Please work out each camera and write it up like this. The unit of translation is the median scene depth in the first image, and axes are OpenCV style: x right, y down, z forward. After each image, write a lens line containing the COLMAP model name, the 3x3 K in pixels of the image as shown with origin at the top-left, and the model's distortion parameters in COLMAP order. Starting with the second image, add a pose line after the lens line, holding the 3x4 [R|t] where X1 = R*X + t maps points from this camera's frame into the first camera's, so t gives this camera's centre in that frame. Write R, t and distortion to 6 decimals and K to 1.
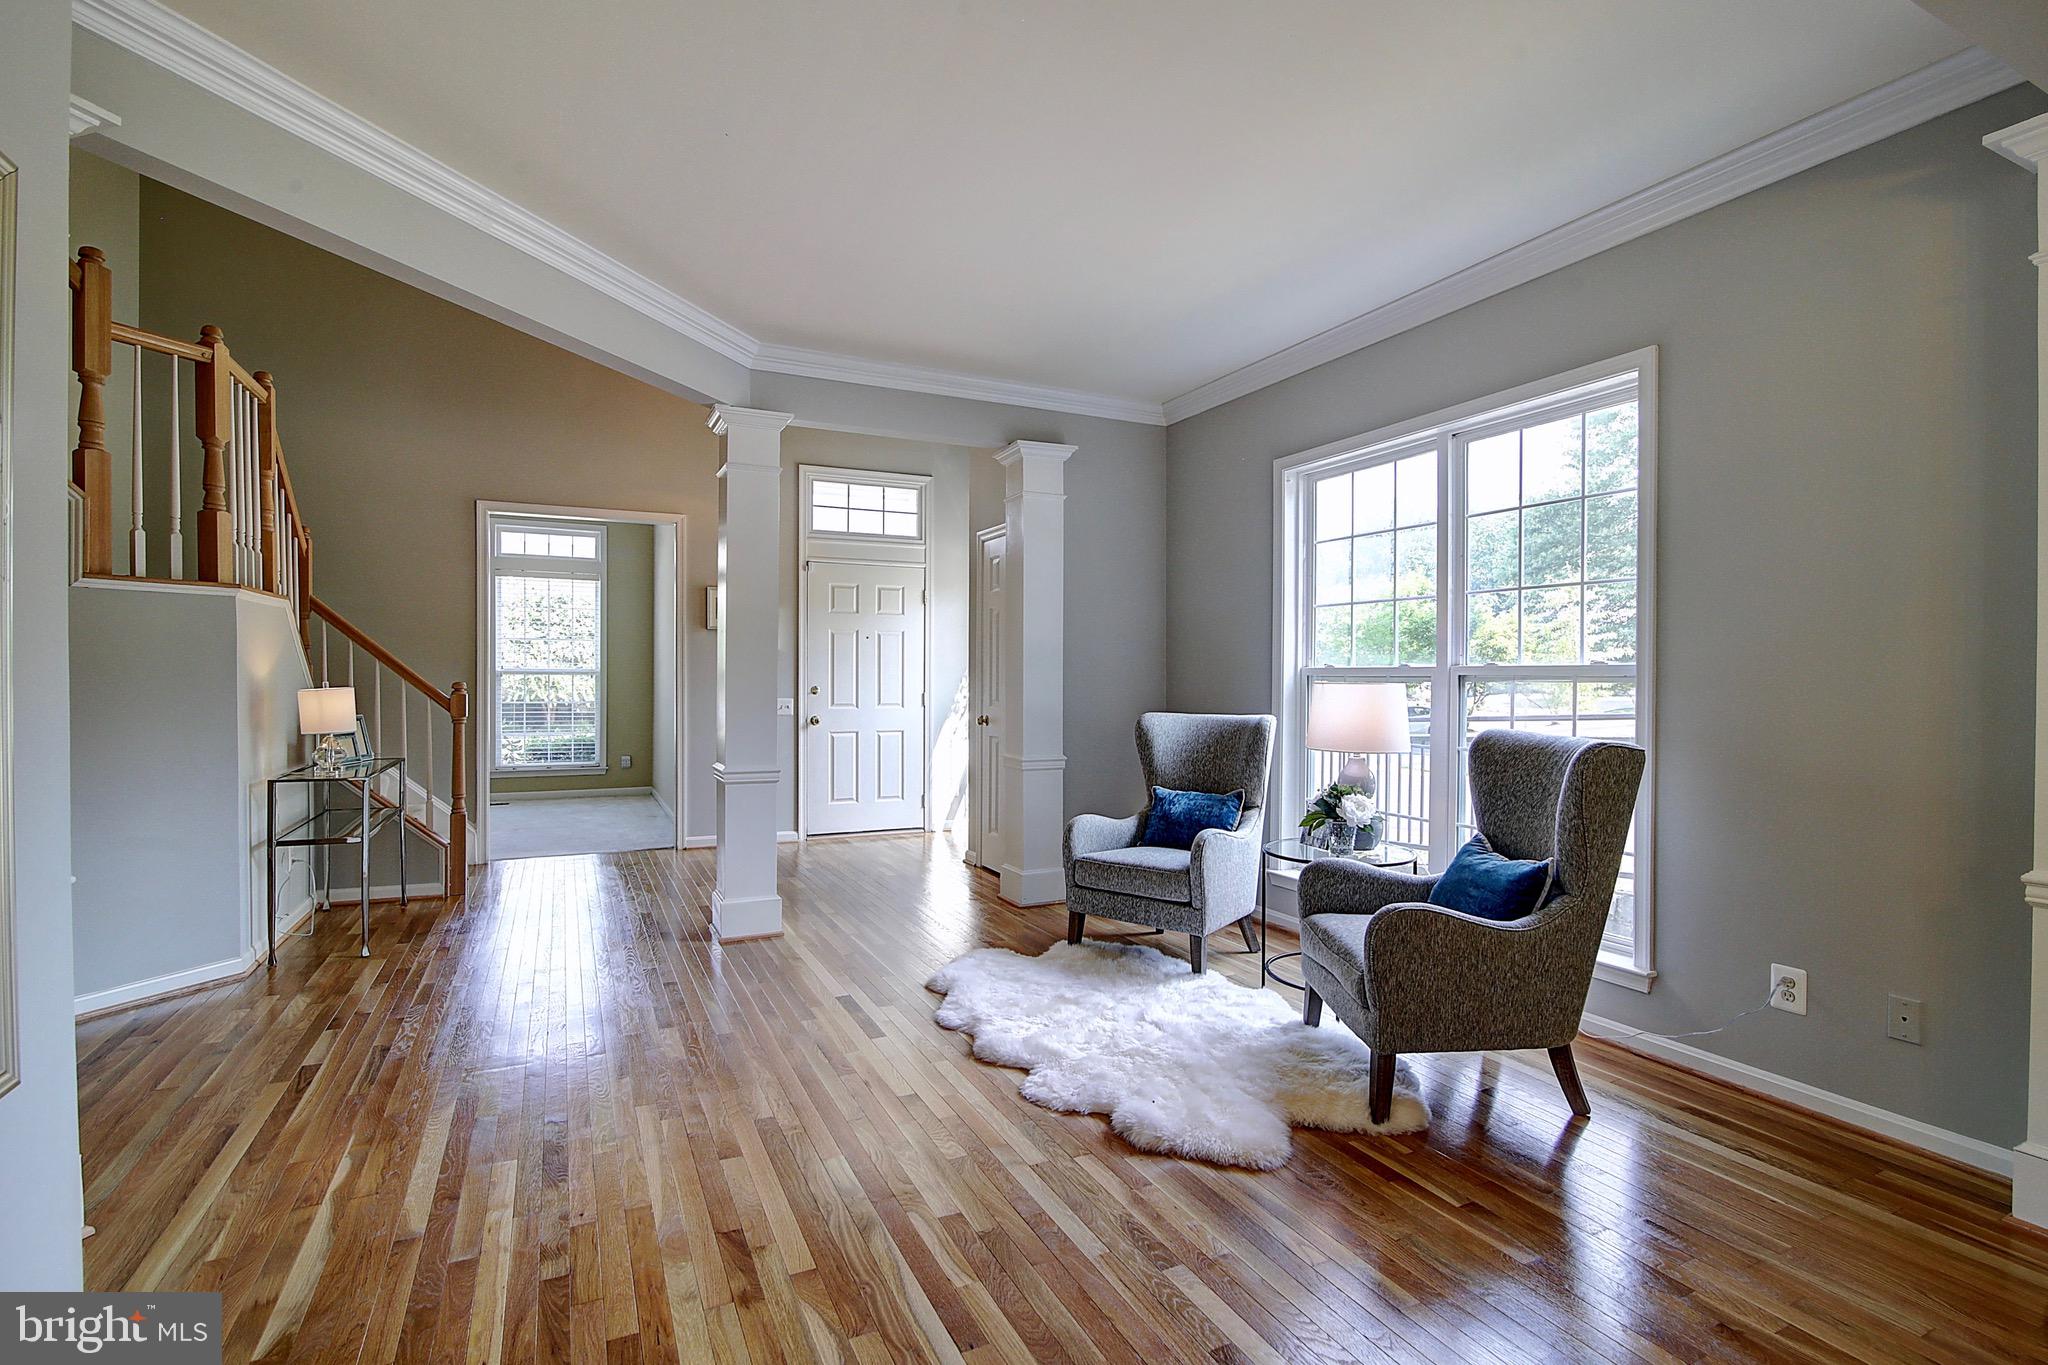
lens RADIAL K [[961.2, 0, 1024.0], [0, 961.2, 682.5], [0, 0, 1]] dist [-0.021882, -0.000634]
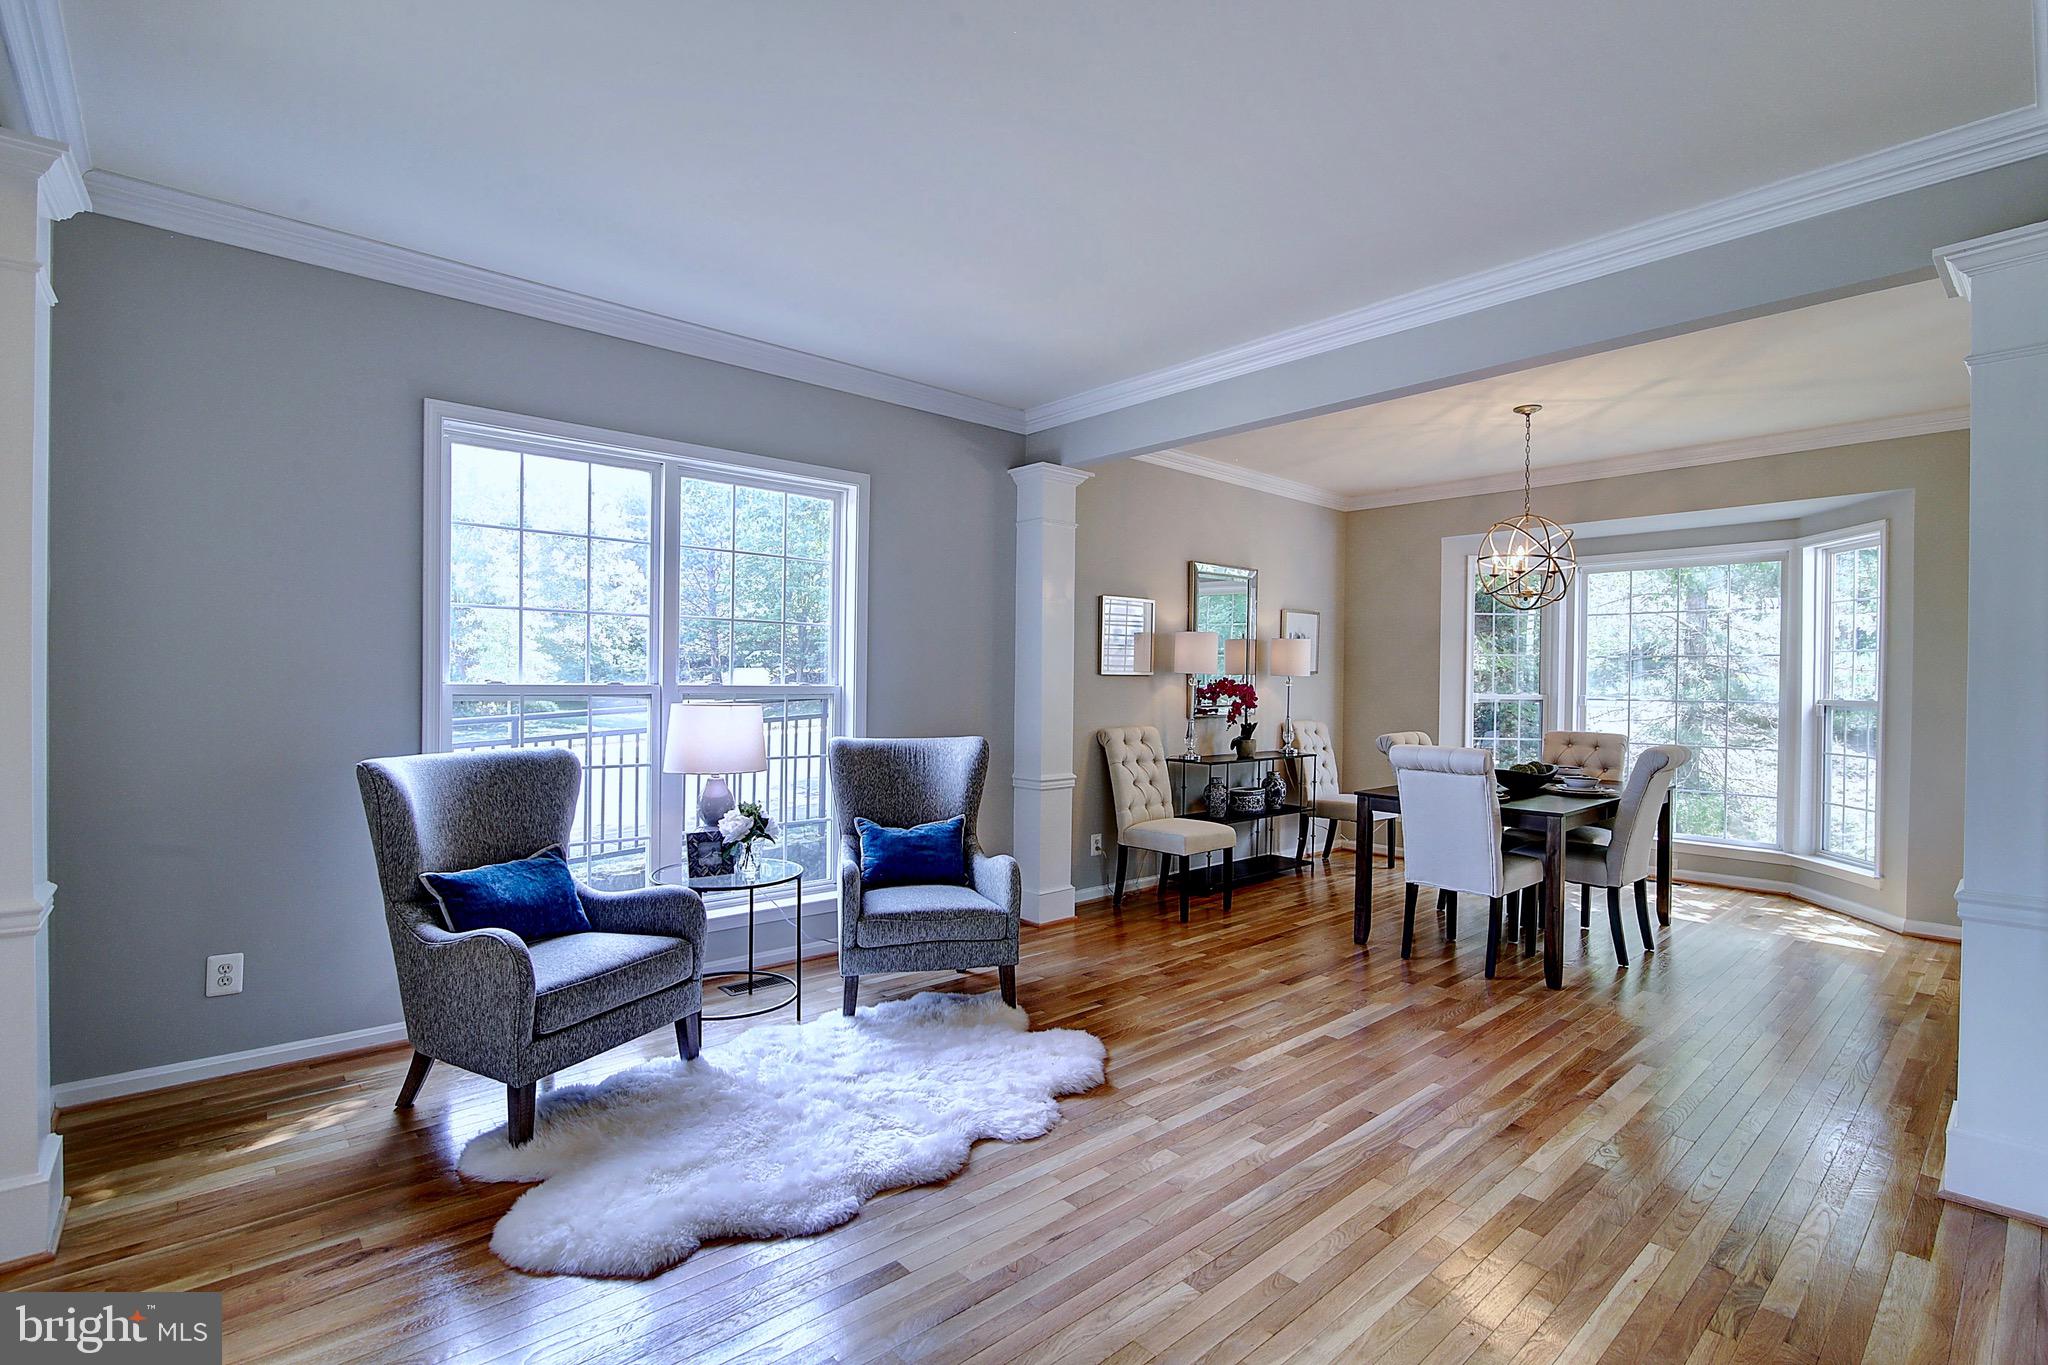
lens RADIAL K [[945.3, 0, 1024.0], [0, 945.3, 682.5], [0, 0, 1]] dist [-0.017635, -0.000024]
pose [[-0.275276, -0.009468, 0.961318, -0.558078], [-0.008035, 0.999939, 0.007547, -0.025963], [-0.961332, -0.005646, -0.275336, 0.775479]]
